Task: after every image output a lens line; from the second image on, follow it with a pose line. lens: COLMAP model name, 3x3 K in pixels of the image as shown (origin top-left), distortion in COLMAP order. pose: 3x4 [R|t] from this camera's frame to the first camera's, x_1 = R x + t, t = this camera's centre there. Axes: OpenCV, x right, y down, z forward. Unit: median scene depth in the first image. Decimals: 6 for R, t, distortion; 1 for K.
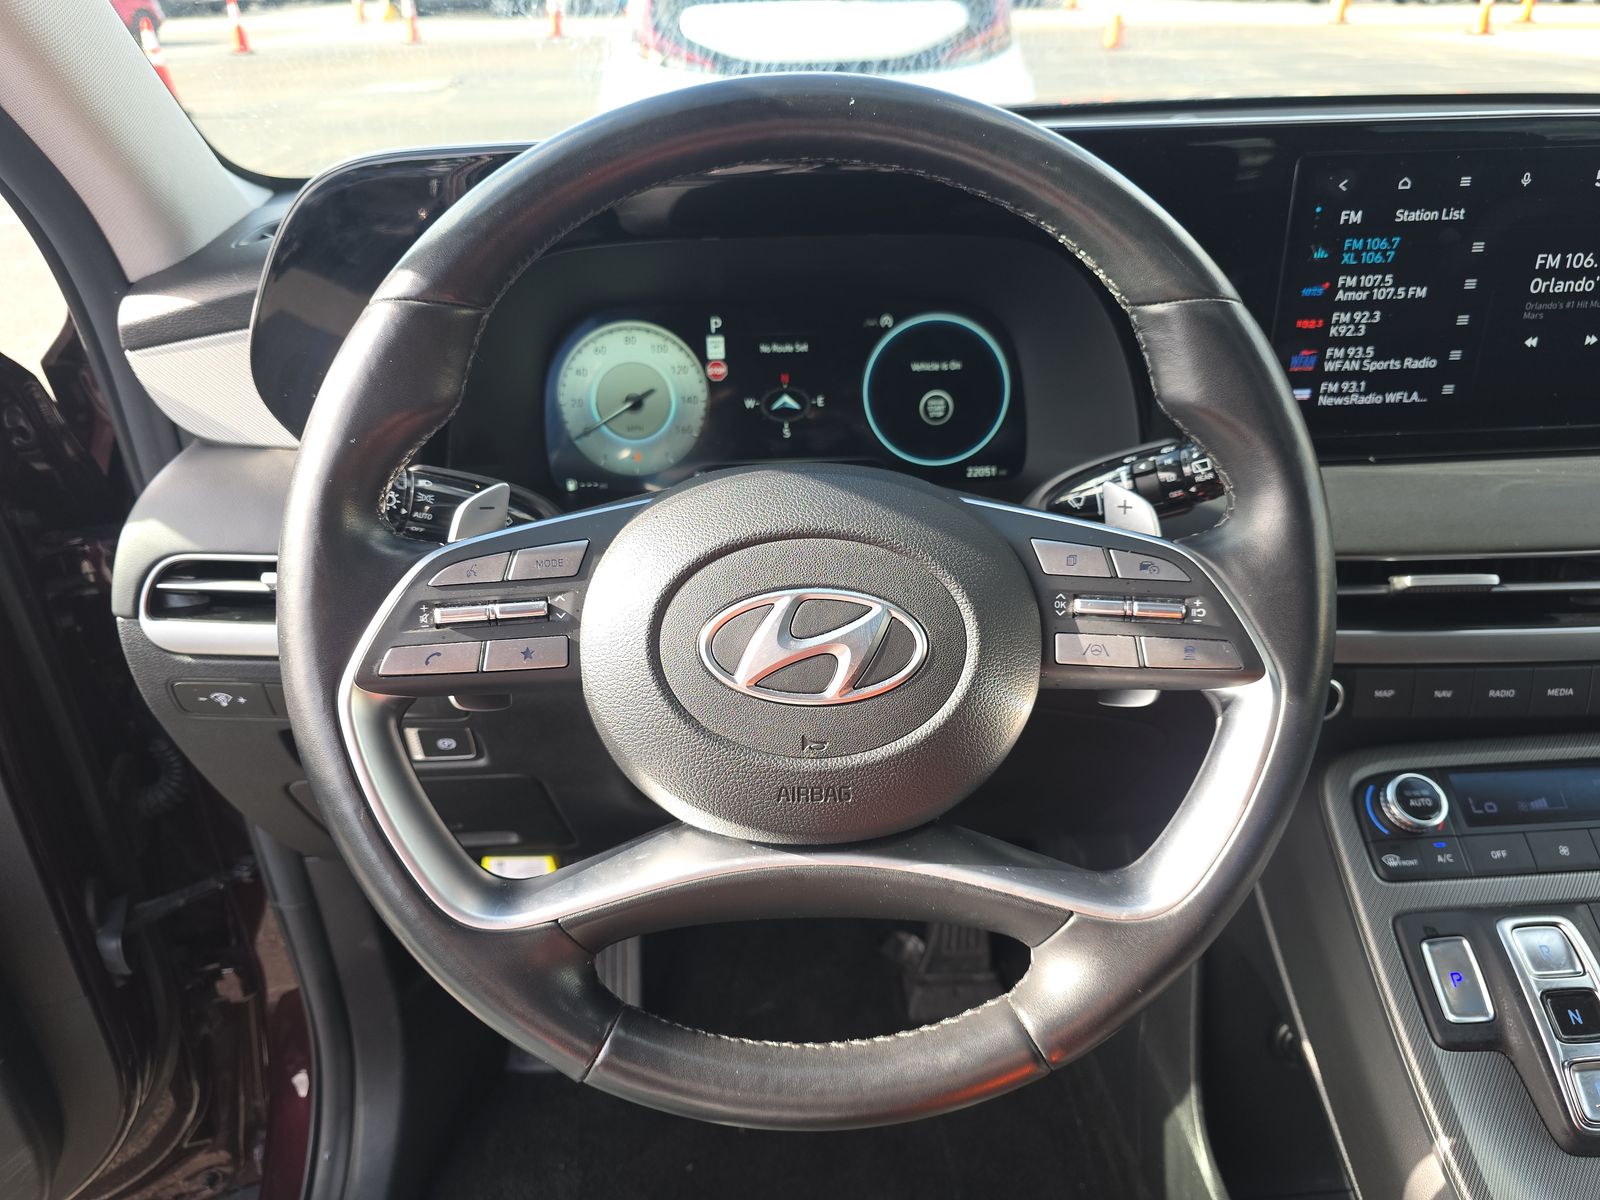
lens RADIAL K [[1083.1, 0, 791.2], [0, 1083.1, 597.3], [0, 0, 1]] dist [-0.003860, -0.022568]
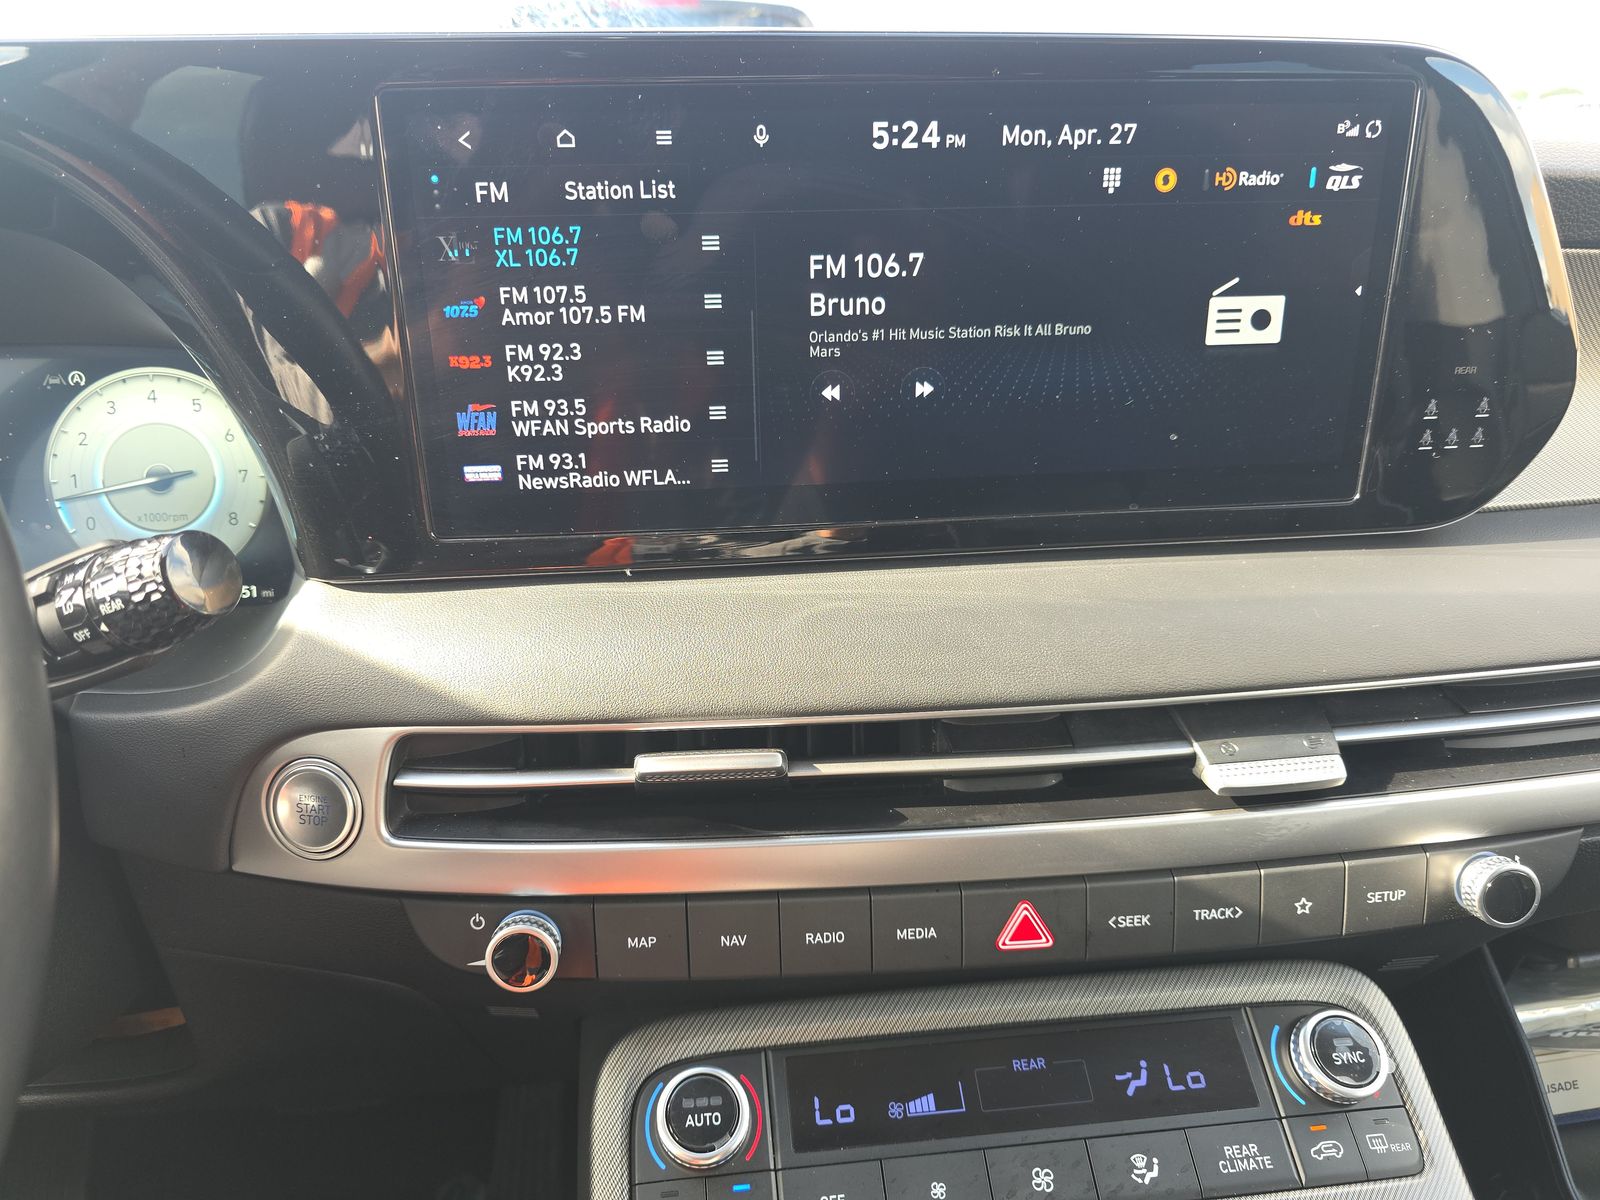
lens RADIAL K [[1083.1, 0, 797.8], [0, 1083.1, 601.7], [0, 0, 1]] dist [-0.003860, -0.022568]
pose [[0.995824, -0.006674, 0.091051, 0.602860], [0.015683, 0.995005, -0.098584, -0.046169], [-0.089938, 0.099601, 0.990955, 0.359476]]
